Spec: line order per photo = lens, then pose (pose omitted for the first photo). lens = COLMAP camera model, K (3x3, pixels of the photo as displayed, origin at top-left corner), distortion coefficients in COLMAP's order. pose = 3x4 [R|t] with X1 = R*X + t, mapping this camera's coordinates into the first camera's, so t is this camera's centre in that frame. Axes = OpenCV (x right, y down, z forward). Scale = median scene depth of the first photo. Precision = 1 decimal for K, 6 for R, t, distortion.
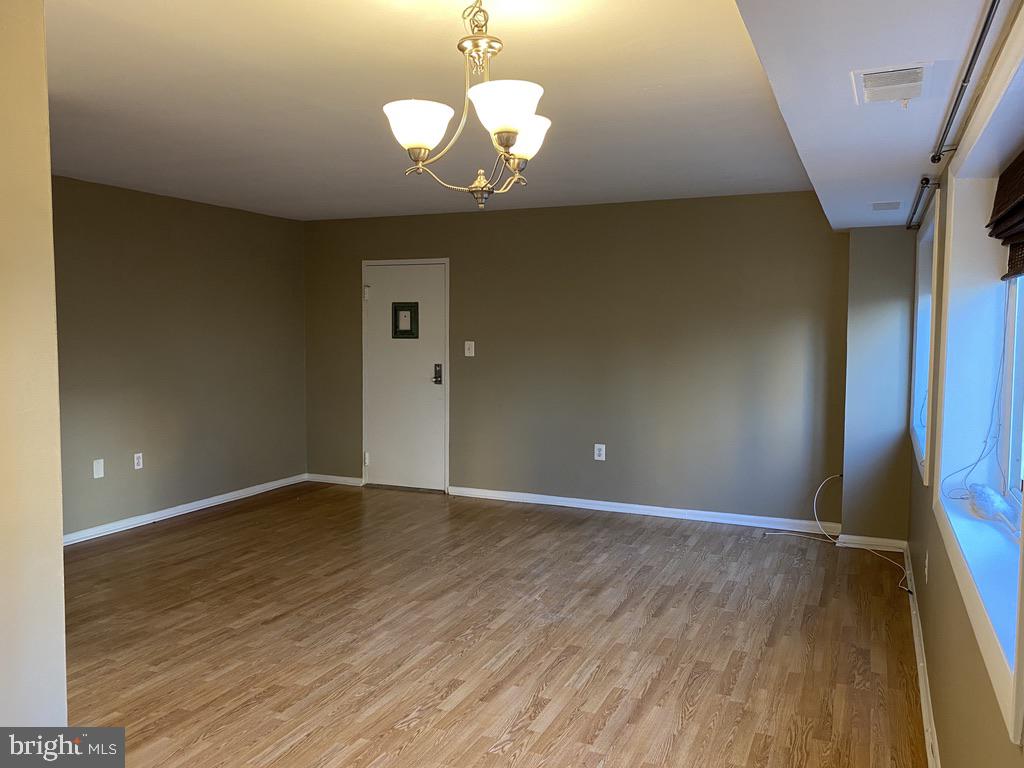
lens RADIAL K [[787.5, 0, 509.1], [0, 787.5, 379.4], [0, 0, 1]] dist [0.076785, -0.107198]
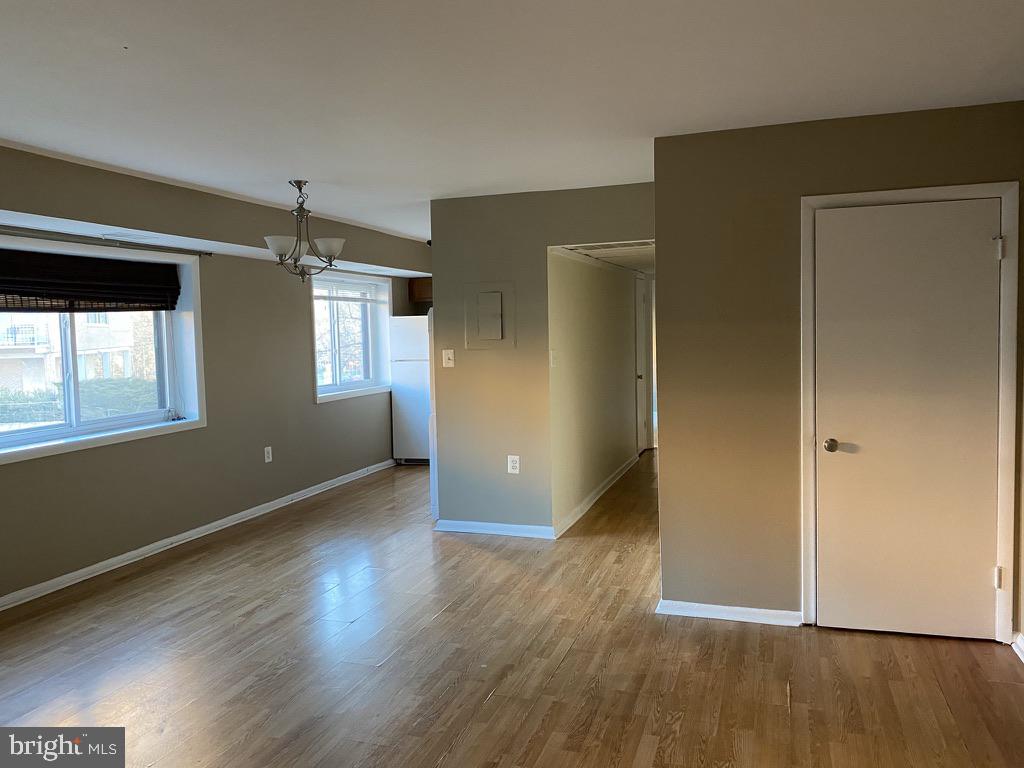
lens RADIAL K [[787.5, 0, 509.1], [0, 787.5, 379.4], [0, 0, 1]] dist [0.076785, -0.107198]
pose [[-0.996423, 0.024279, -0.080937, -0.247017], [0.013495, 0.991261, 0.131220, -0.132496], [0.083416, 0.129658, -0.988044, 1.884510]]
